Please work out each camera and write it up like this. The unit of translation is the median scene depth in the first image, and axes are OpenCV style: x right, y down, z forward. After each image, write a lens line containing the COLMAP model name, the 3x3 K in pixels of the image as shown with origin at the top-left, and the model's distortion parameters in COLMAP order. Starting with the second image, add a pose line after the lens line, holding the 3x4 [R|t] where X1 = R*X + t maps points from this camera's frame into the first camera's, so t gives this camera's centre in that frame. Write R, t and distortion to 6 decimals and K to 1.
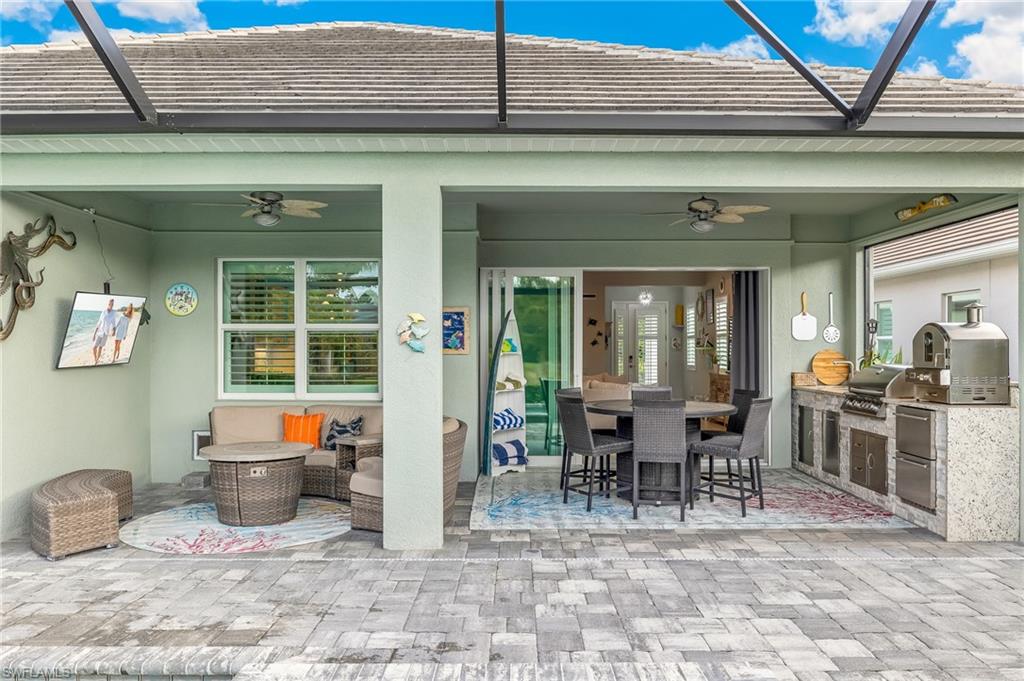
lens RADIAL K [[776.8, 0, 512.0], [0, 776.8, 340.5], [0, 0, 1]] dist [0.004991, 0.001212]
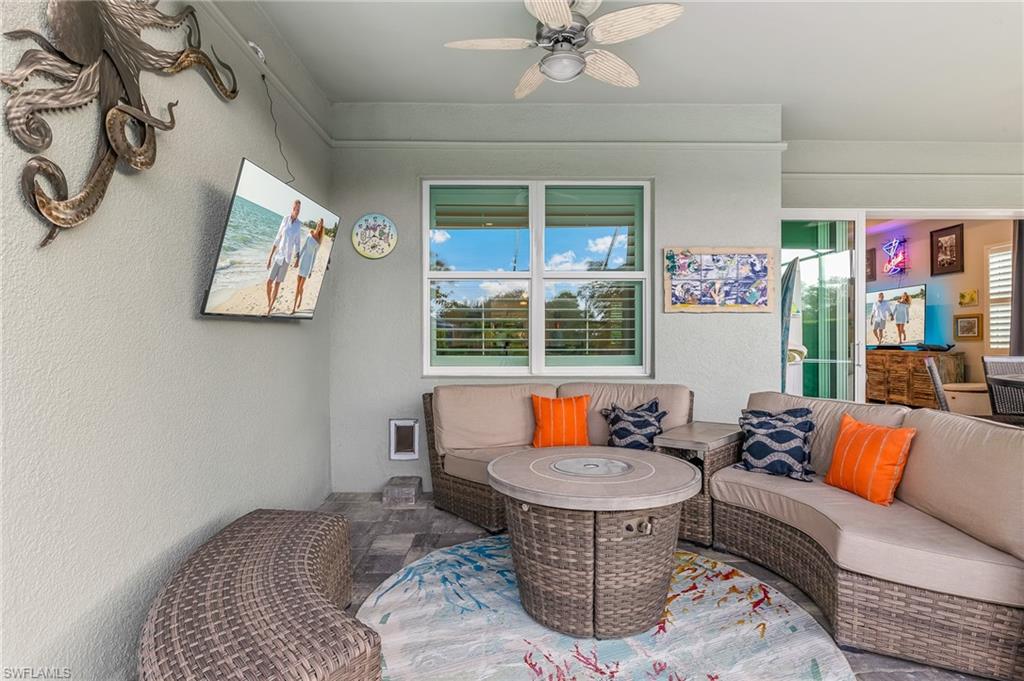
lens RADIAL K [[525.3, 0, 512.0], [0, 525.3, 340.5], [0, 0, 1]] dist [-0.004321, -0.000171]
pose [[0.999940, 0.000487, 0.010923, -0.339120], [-0.000529, 0.999992, 0.003852, 0.046640], [-0.010921, -0.003857, 0.999933, 0.575000]]
